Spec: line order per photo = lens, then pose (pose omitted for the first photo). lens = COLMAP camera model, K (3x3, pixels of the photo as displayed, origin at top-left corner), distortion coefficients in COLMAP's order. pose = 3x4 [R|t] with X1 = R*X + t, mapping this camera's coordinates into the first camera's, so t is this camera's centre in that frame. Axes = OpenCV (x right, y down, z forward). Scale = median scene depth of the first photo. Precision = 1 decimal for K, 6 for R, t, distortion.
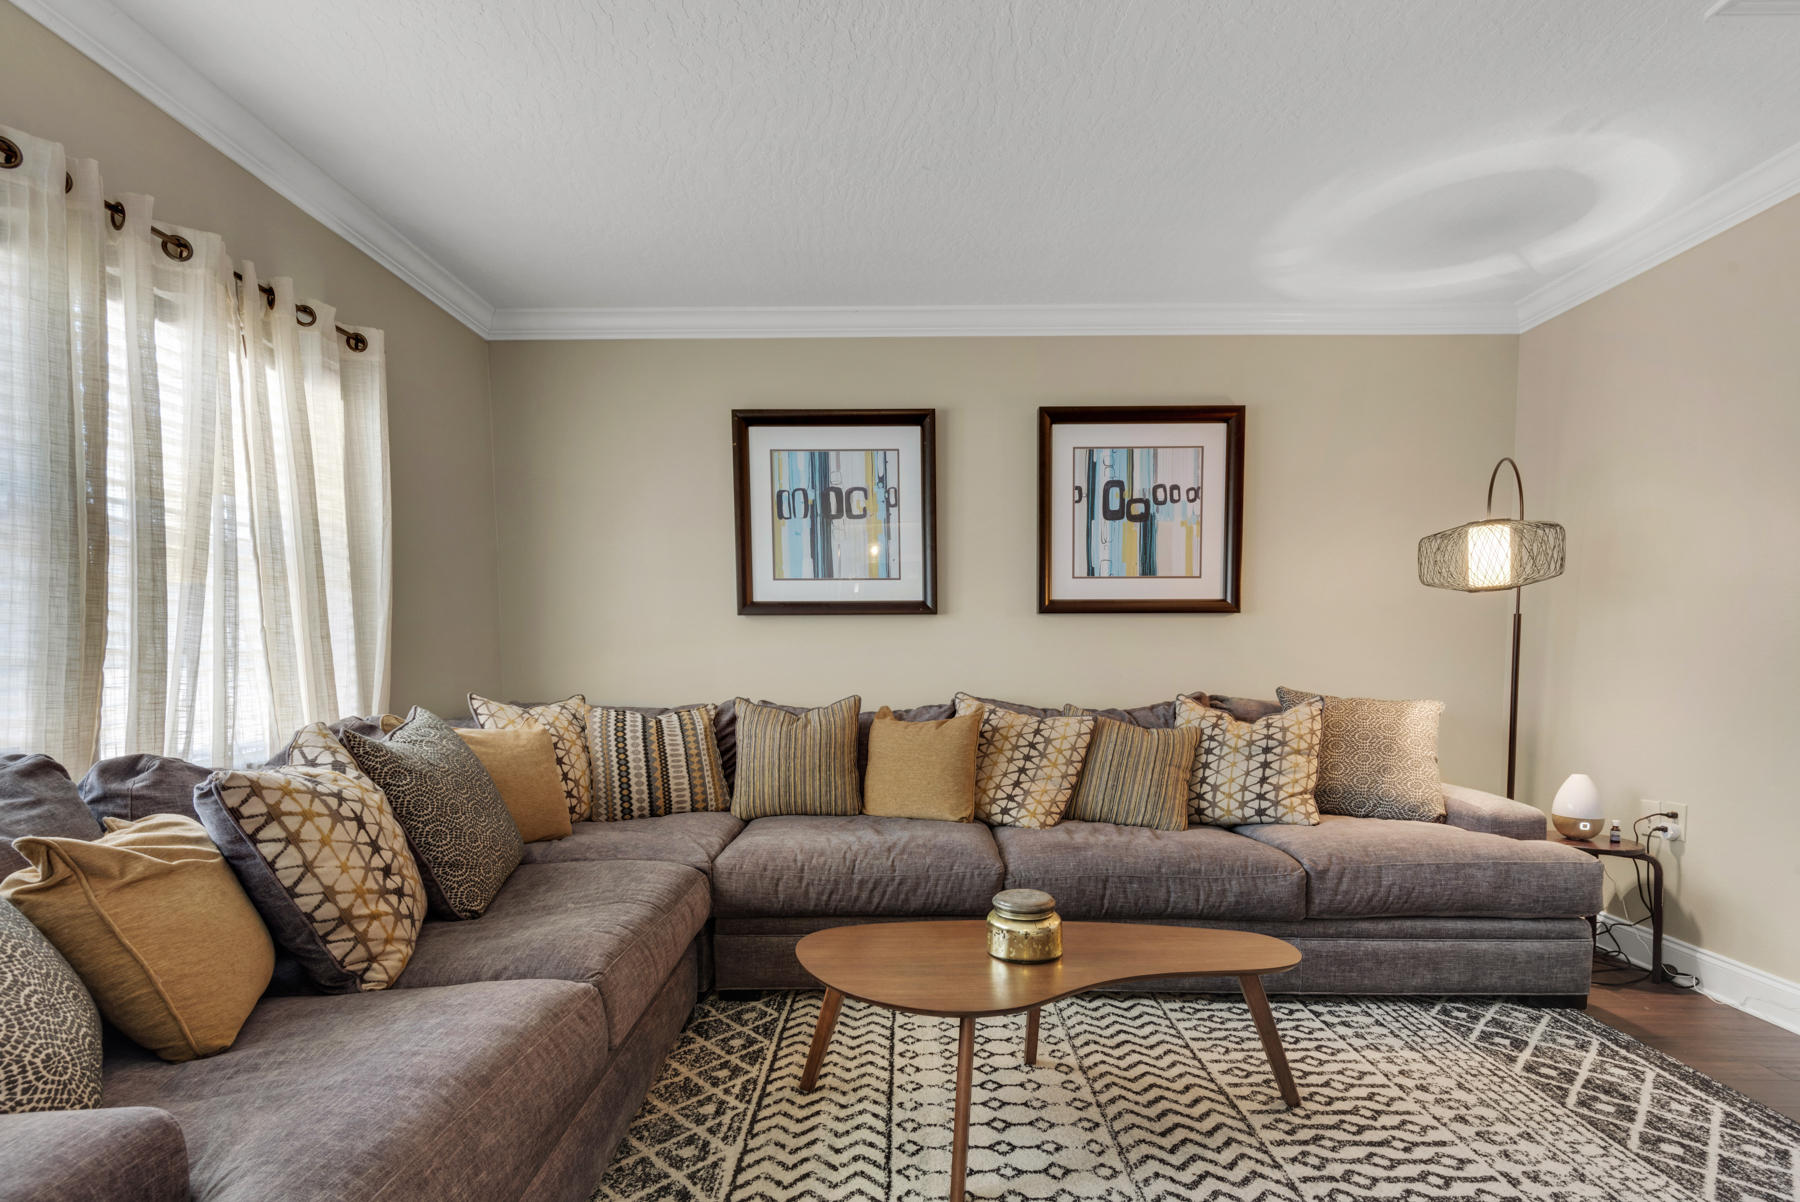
lens RADIAL K [[869.8, 0, 892.1], [0, 869.8, 697.0], [0, 0, 1]] dist [0.043151, -0.030824]
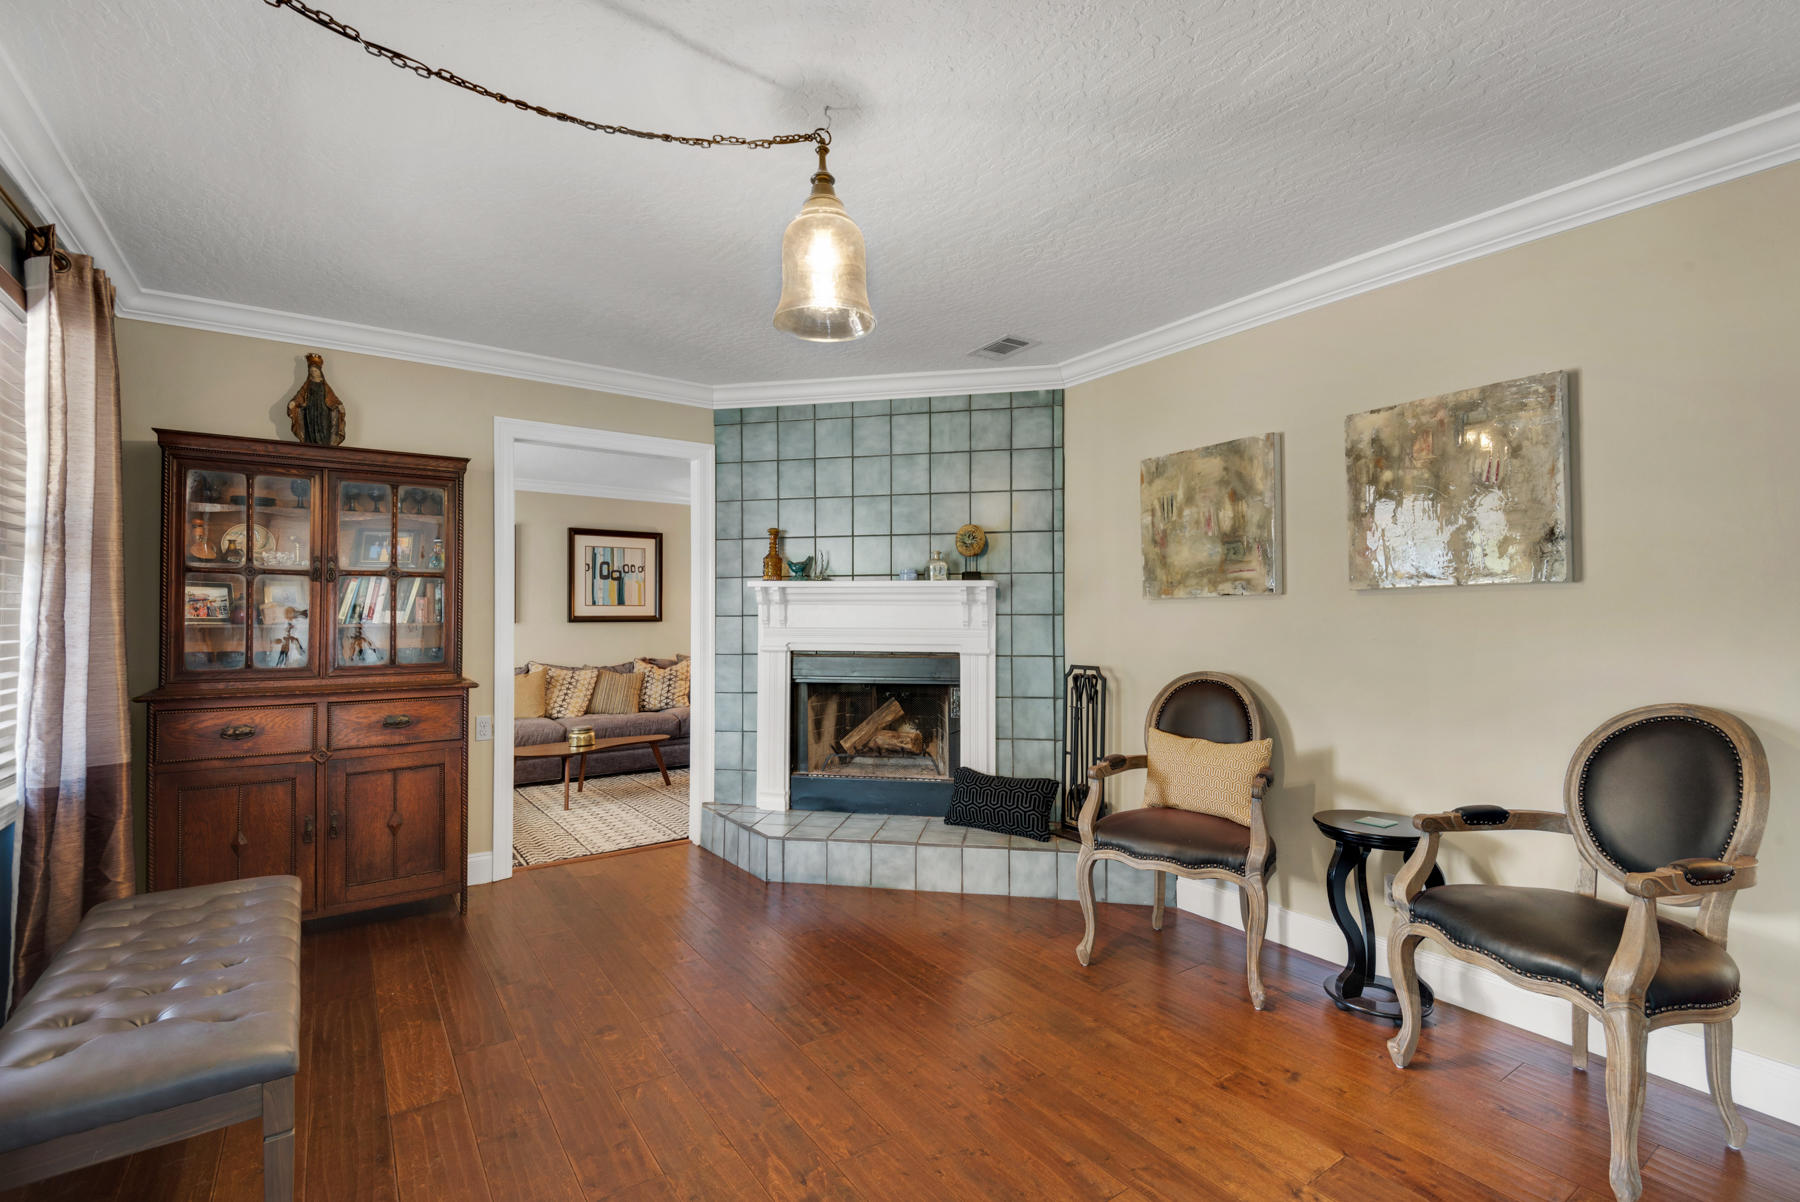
lens RADIAL K [[804.7, 0, 888.8], [0, 804.7, 603.0], [0, 0, 1]] dist [0.041115, -0.034484]
pose [[0.824013, 0.008004, 0.566514, -0.349544], [0.032228, 0.997619, -0.060972, 0.002700], [-0.565653, 0.068499, 0.821793, -1.210857]]
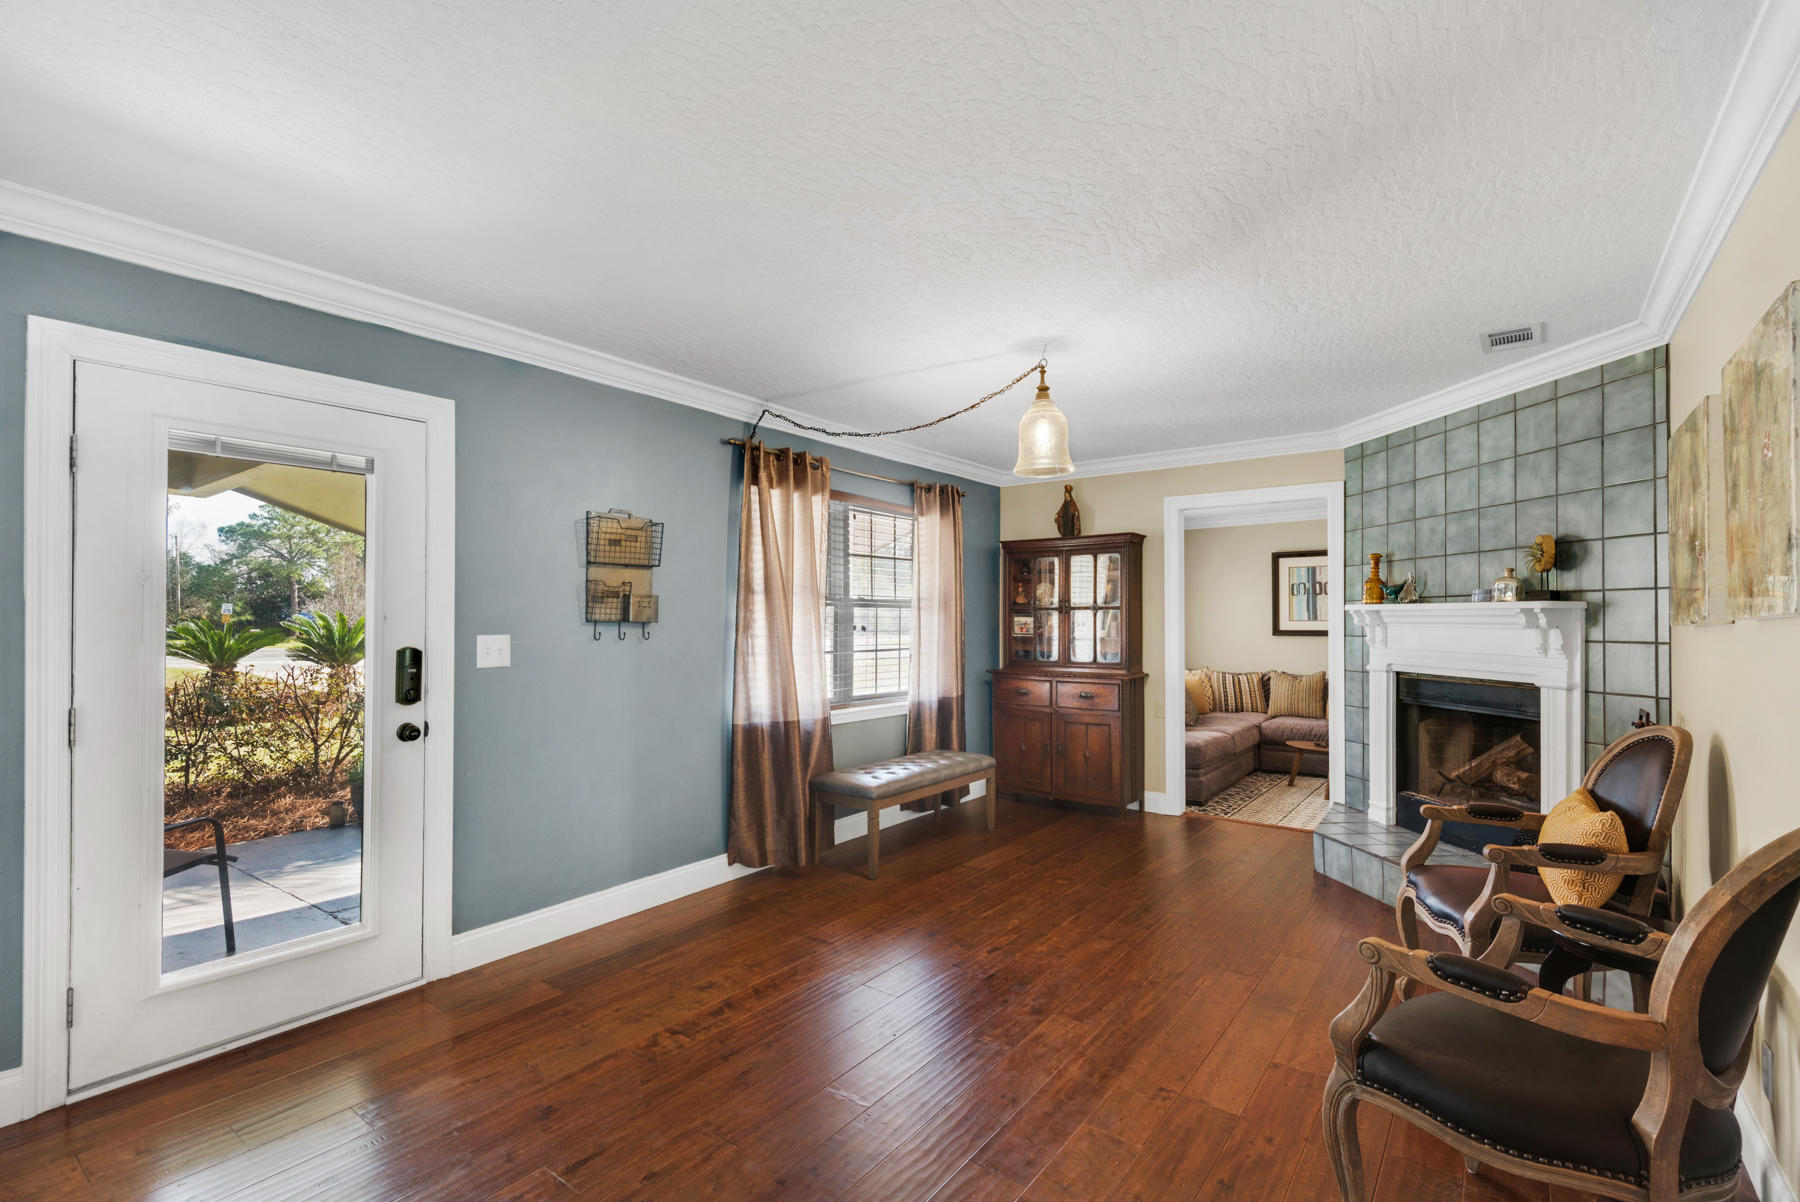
lens RADIAL K [[809.2, 0, 907.0], [0, 809.2, 607.8], [0, 0, 1]] dist [0.039595, -0.035893]
pose [[0.801738, -0.008756, -0.597611, 0.408818], [-0.034165, 0.997586, -0.060451, 0.000028], [0.596698, 0.068883, 0.799504, -1.615099]]
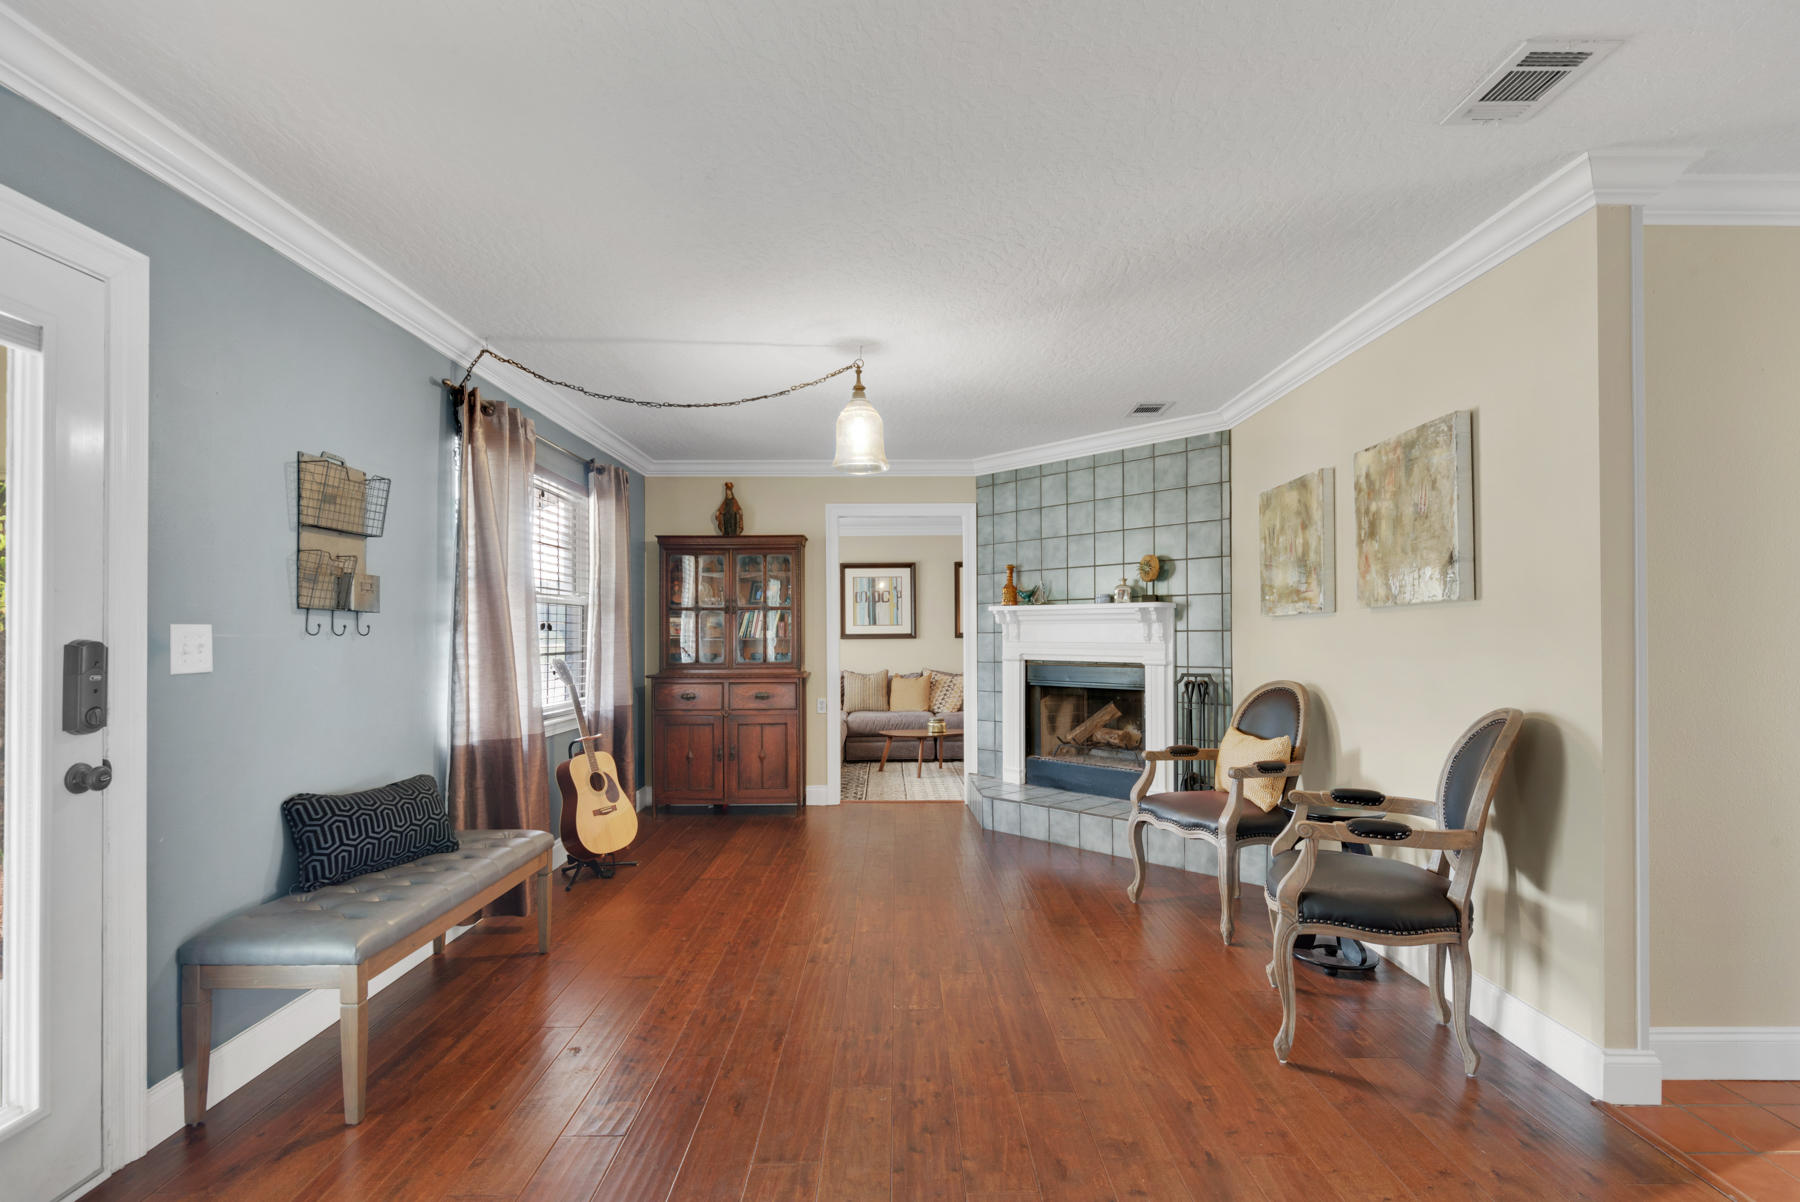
lens RADIAL K [[848.7, 0, 890.4], [0, 848.7, 617.3], [0, 0, 1]] dist [-0.002856, -0.000905]
pose [[0.999979, -0.003859, -0.005248, -0.014427], [0.003457, 0.997201, -0.074694, 0.036589], [0.005521, 0.074674, 0.997193, -1.788017]]
